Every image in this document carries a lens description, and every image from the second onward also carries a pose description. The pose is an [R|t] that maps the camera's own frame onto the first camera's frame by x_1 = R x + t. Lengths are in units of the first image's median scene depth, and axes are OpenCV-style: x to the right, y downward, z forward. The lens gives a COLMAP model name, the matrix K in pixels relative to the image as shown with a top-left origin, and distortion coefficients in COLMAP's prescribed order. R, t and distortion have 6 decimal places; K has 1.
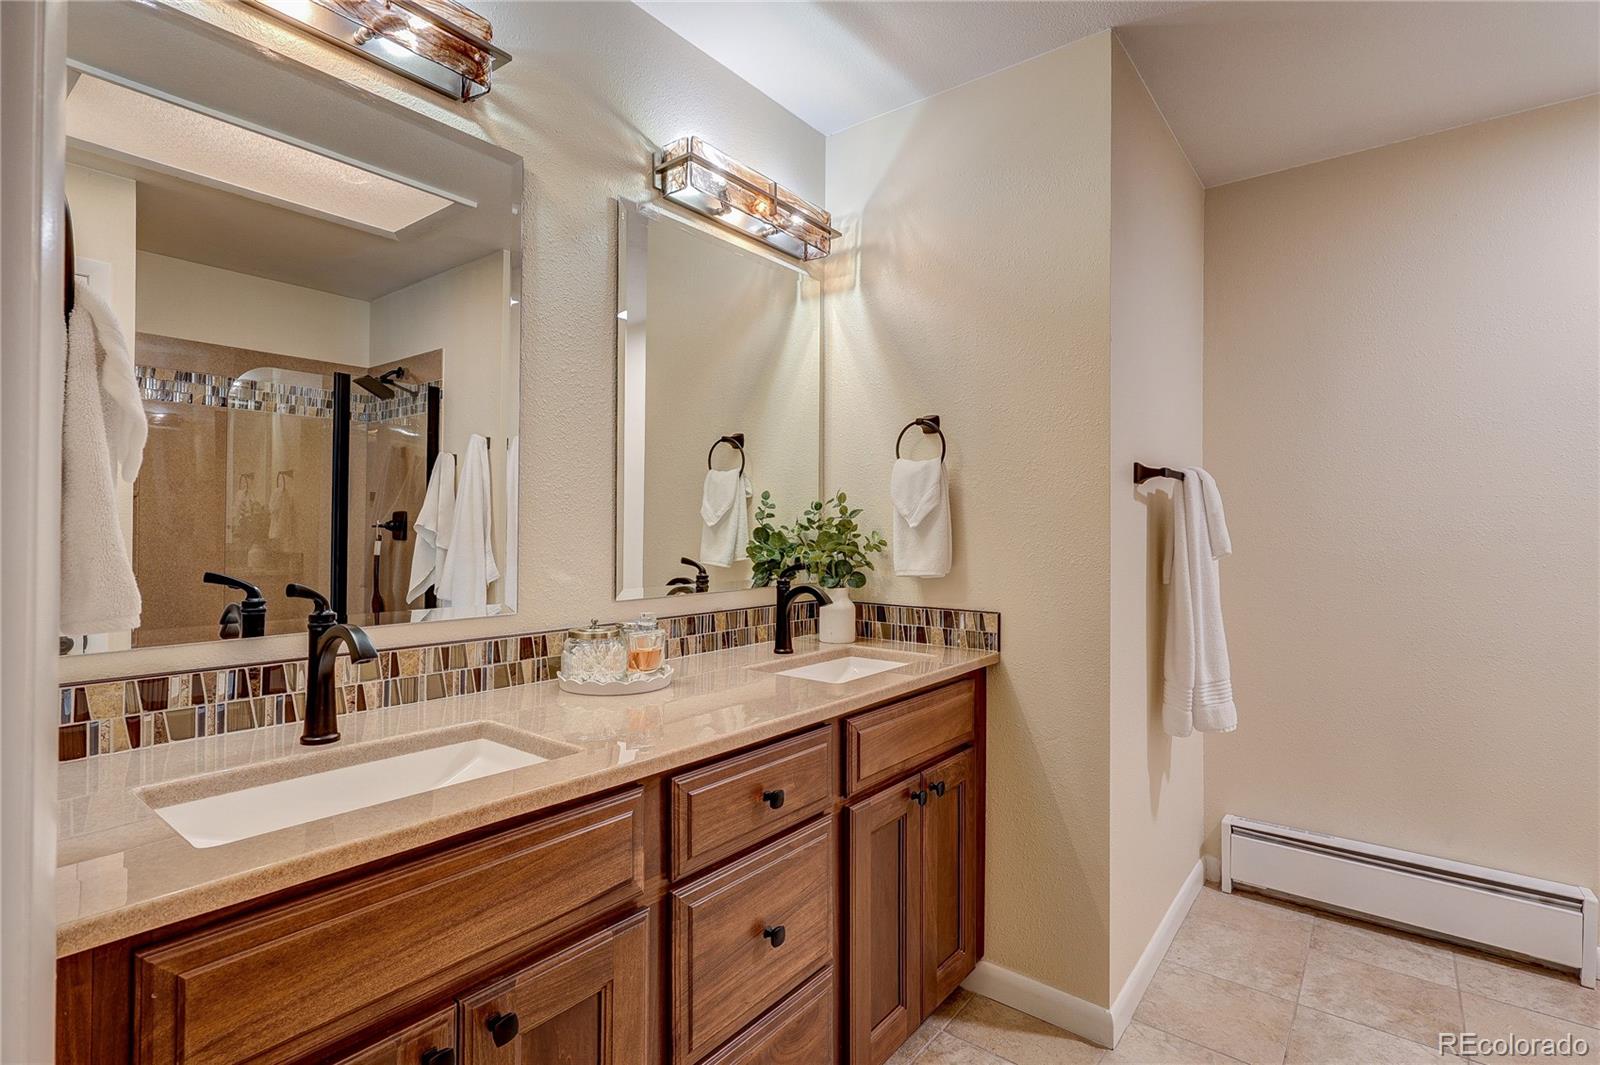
lens RADIAL K [[750.0, 0, 800.4], [0, 750.0, 527.3], [0, 0, 1]] dist [-0.004872, 0.000114]
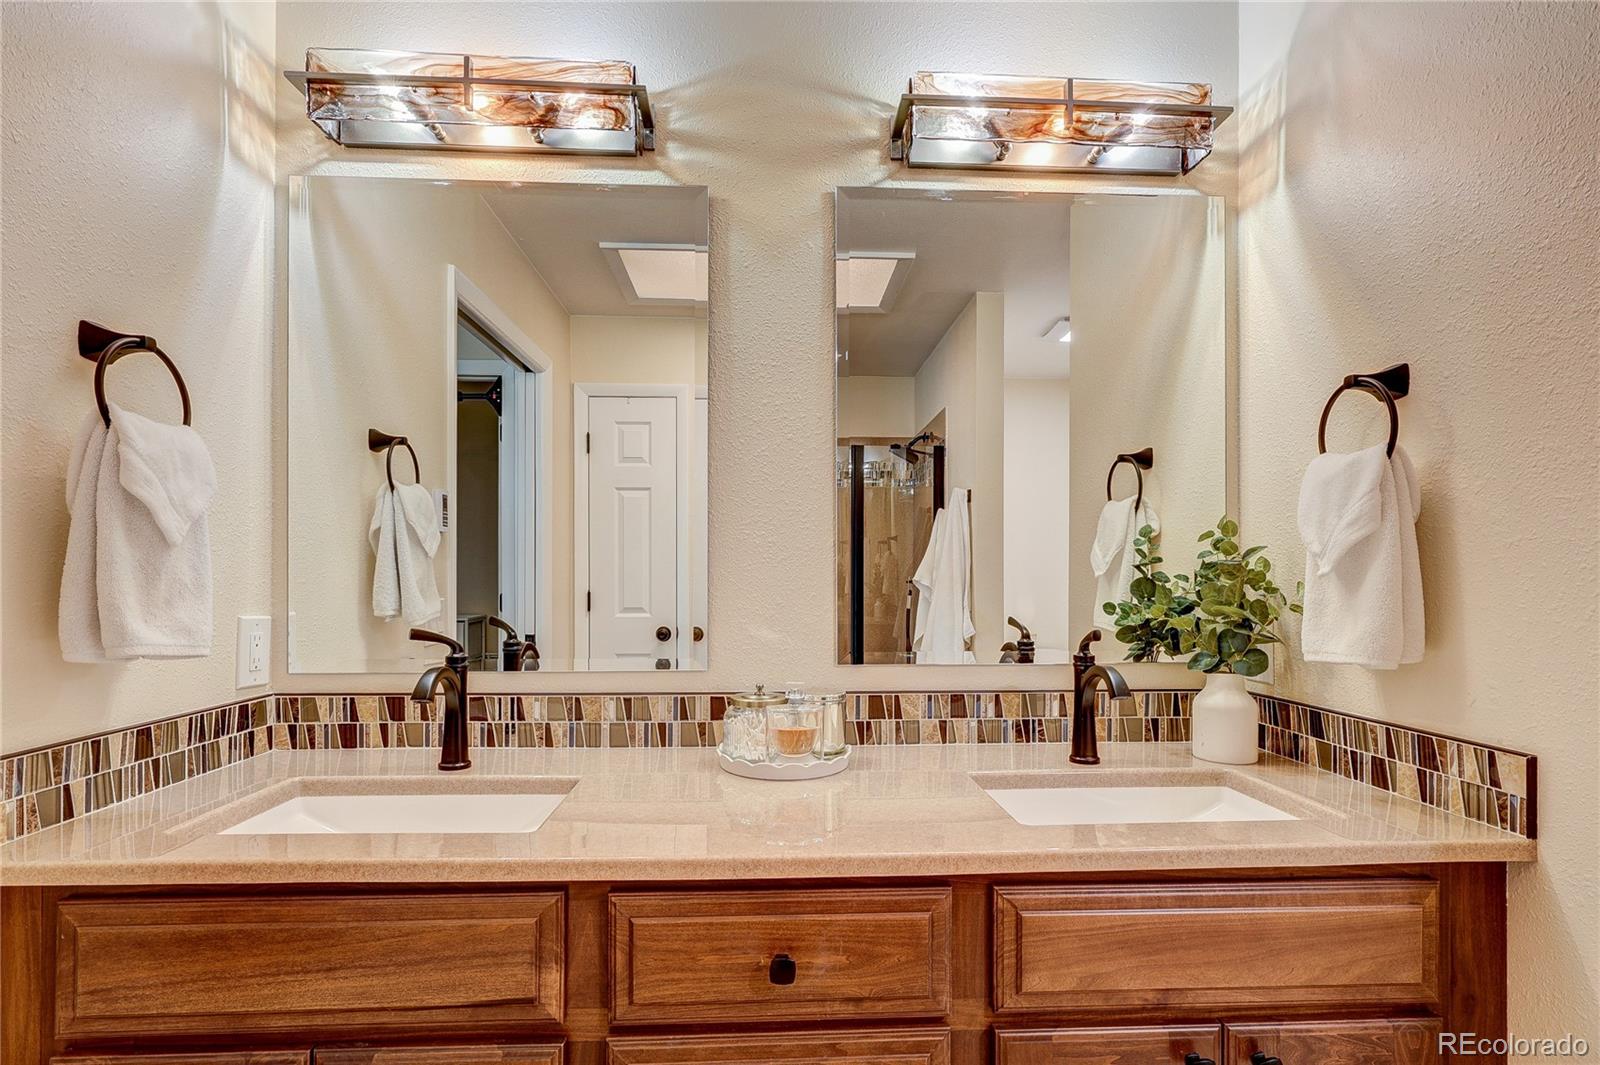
lens RADIAL K [[750.0, 0, 802.2], [0, 750.0, 583.5], [0, 0, 1]] dist [-0.004872, 0.000114]
pose [[0.664834, -0.003484, -0.746983, 0.382647], [0.004828, 0.999988, -0.000367, 0.005484], [0.746976, -0.003363, 0.664843, 0.430499]]
